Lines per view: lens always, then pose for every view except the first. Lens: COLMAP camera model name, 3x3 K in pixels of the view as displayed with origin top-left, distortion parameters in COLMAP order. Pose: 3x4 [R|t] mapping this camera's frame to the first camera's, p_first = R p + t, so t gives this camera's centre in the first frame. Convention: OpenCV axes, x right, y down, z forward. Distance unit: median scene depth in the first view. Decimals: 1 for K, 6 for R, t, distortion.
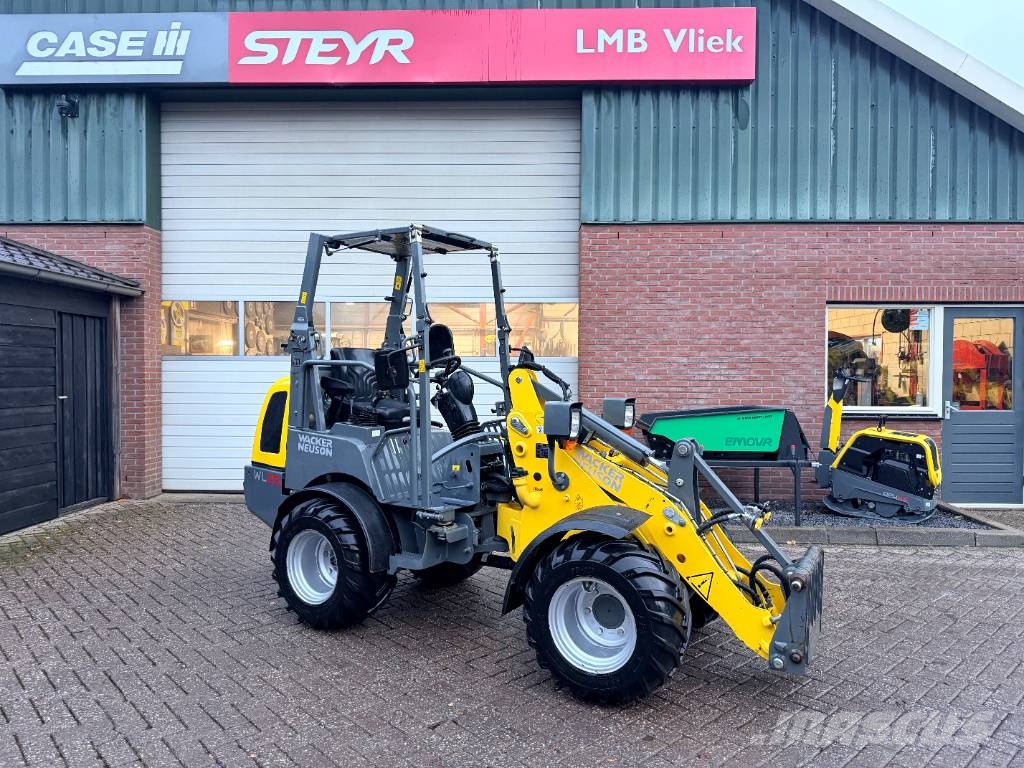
lens RADIAL K [[720.5, 0, 513.1], [0, 720.5, 384.4], [0, 0, 1]] dist [0.054024, -0.086234]
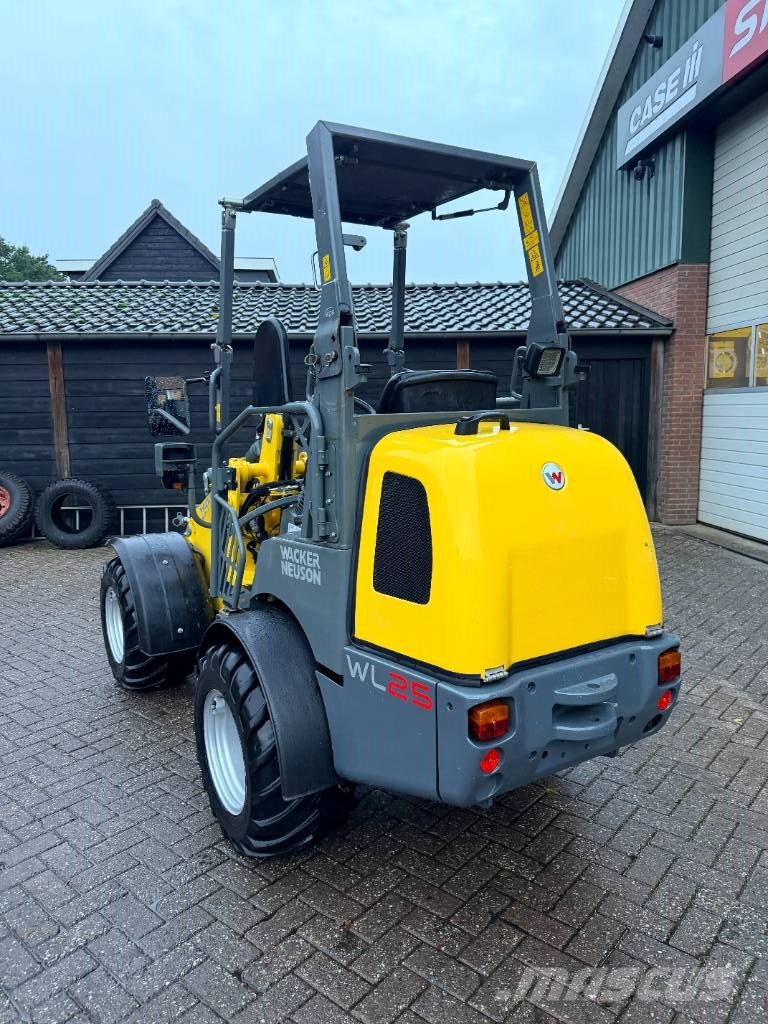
lens RADIAL K [[729.2, 0, 377.4], [0, 729.2, 507.6], [0, 0, 1]] dist [-0.005814, -0.004042]
pose [[0.109440, 0.126260, -0.985942, 0.538910], [-0.001458, 0.991919, 0.126863, -0.005408], [0.993992, -0.012446, 0.108740, 0.476458]]
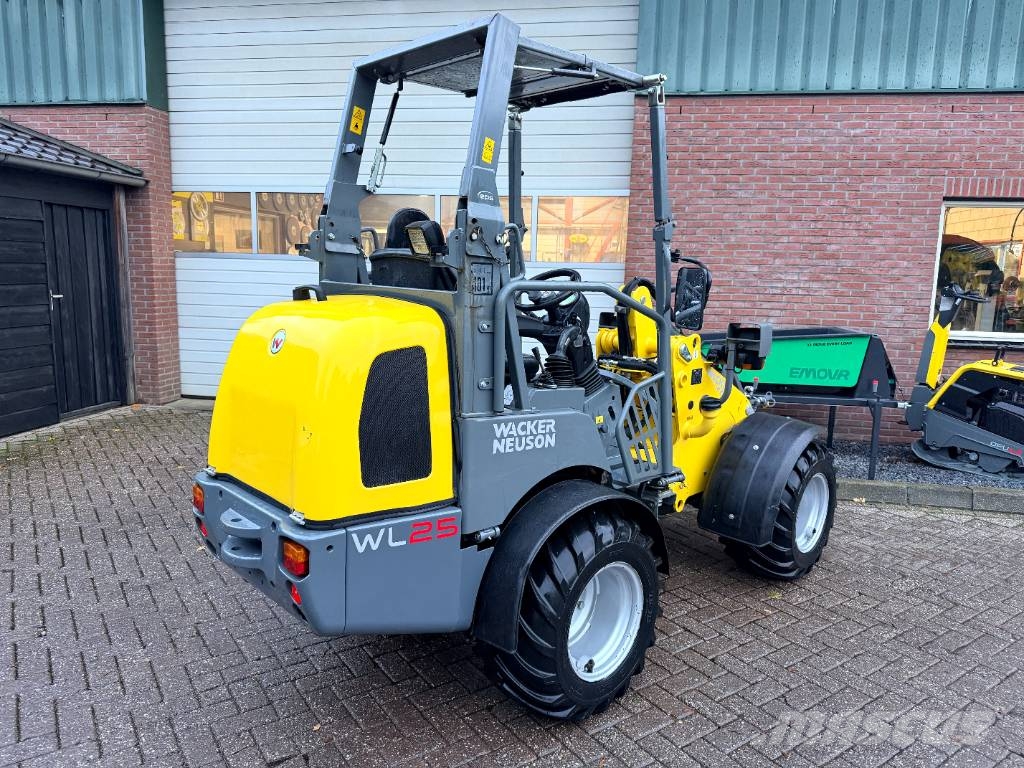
lens RADIAL K [[729.2, 0, 518.0], [0, 729.2, 385.4], [0, 0, 1]] dist [-0.005814, -0.004042]
pose [[0.990197, 0.041739, -0.133294, 0.089656], [-0.022924, 0.989930, 0.139688, -0.012058], [0.137782, -0.135263, 0.981183, 0.137448]]
